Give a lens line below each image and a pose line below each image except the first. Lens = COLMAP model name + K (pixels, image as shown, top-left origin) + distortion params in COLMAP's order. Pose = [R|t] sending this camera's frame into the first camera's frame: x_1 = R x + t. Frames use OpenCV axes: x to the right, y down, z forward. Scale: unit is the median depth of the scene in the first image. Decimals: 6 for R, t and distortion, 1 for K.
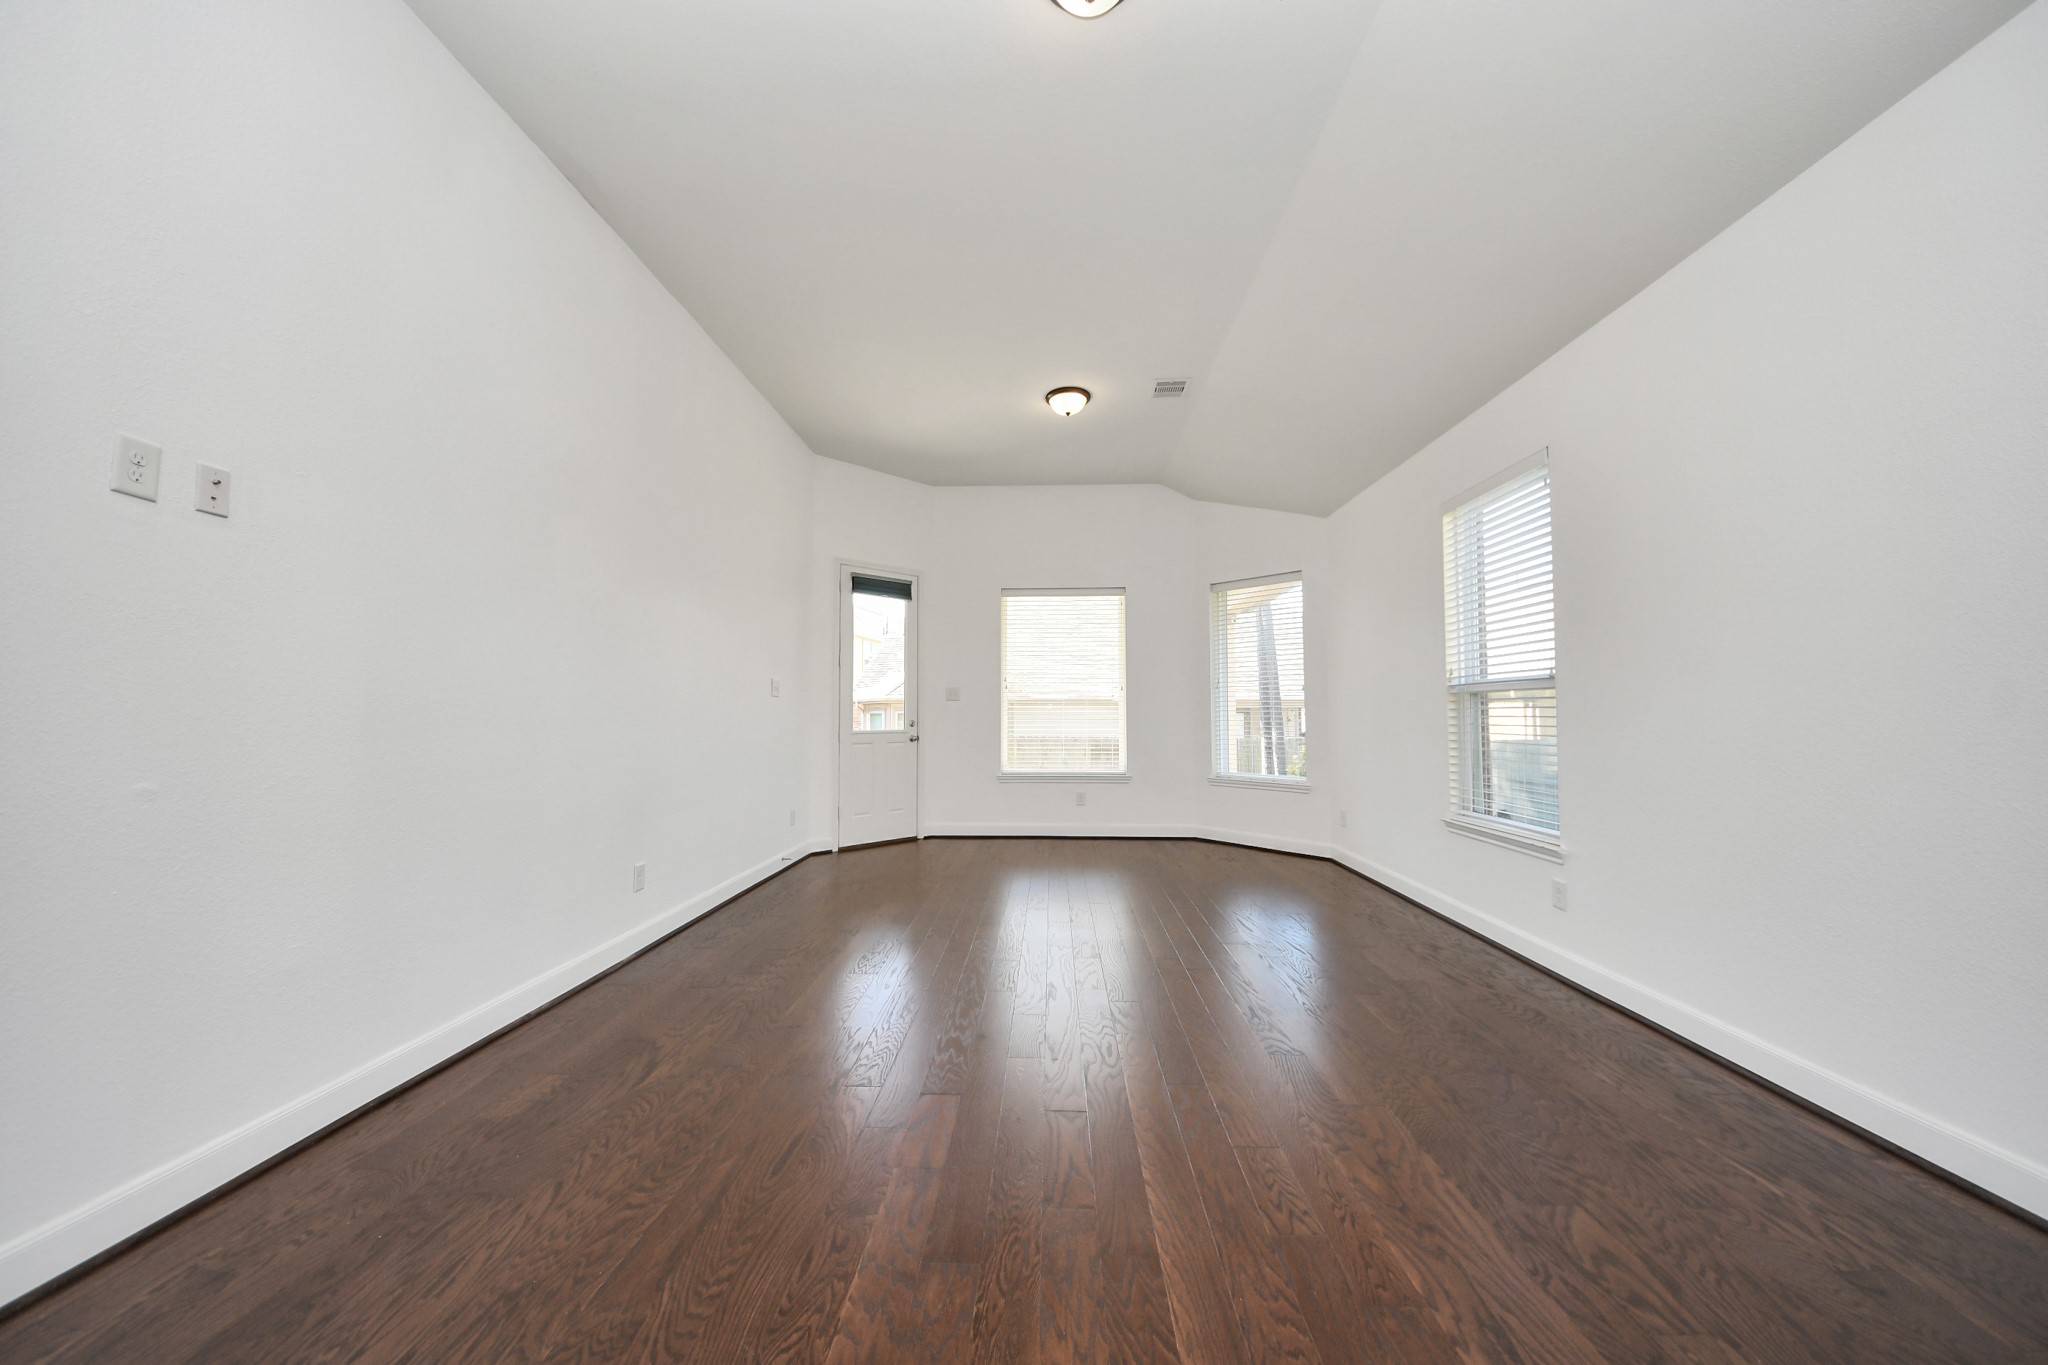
lens RADIAL K [[706.9, 0, 1024.0], [0, 706.9, 682.5], [0, 0, 1]] dist [0.036556, -0.017465]
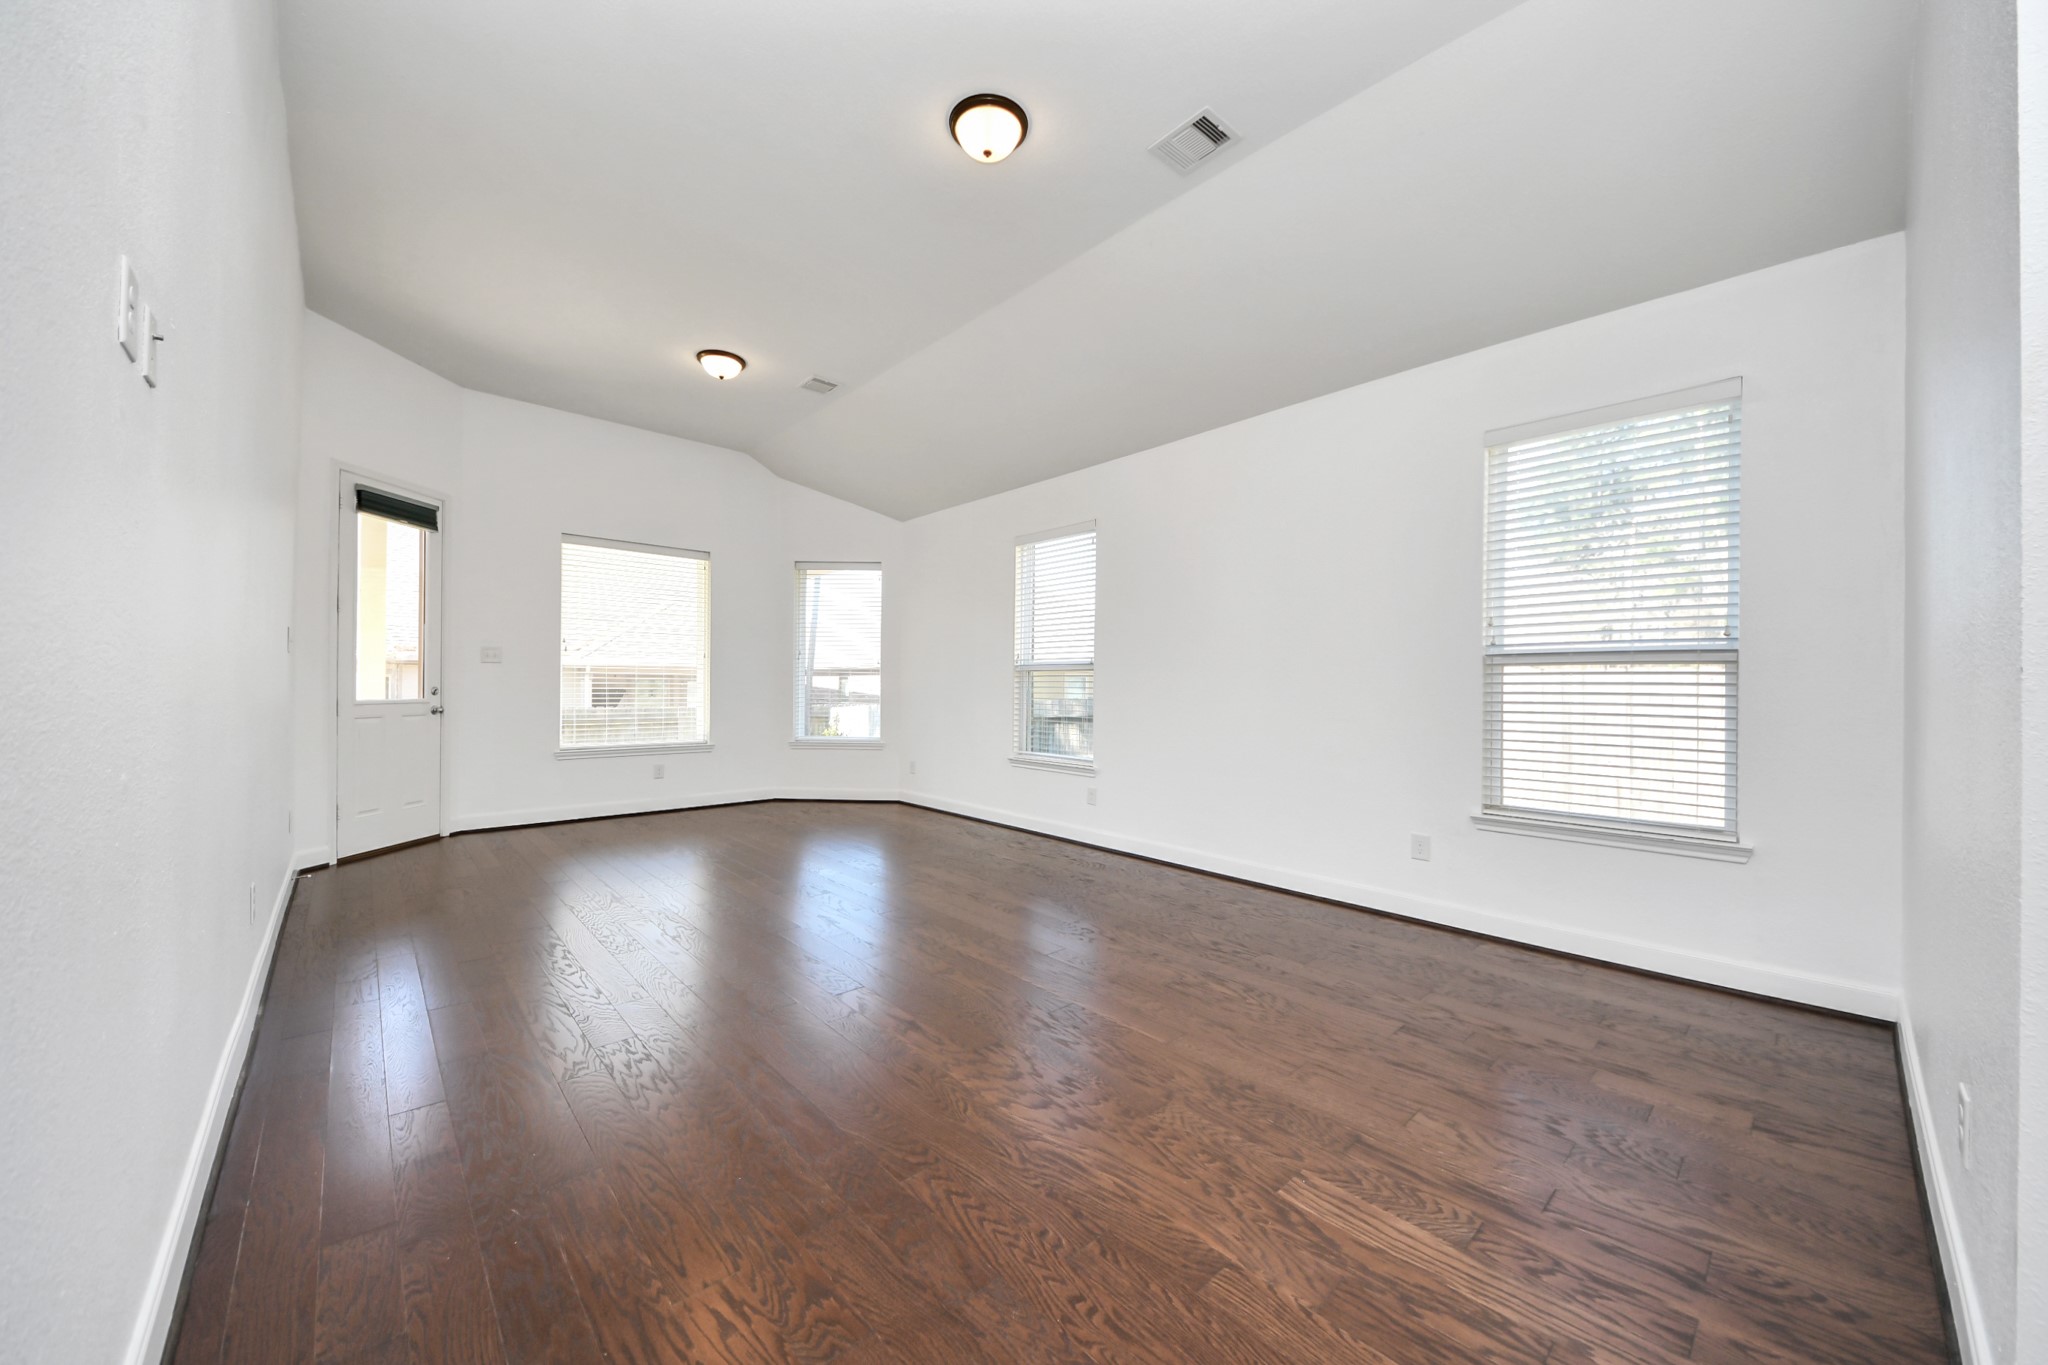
lens RADIAL K [[734.6, 0, 1017.8], [0, 734.6, 679.7], [0, 0, 1]] dist [0.031654, -0.020425]
pose [[0.705313, 0.014209, 0.708753, -0.306826], [-0.043257, 0.998799, 0.023024, -0.001079], [-0.707575, -0.046898, 0.705081, -0.030469]]
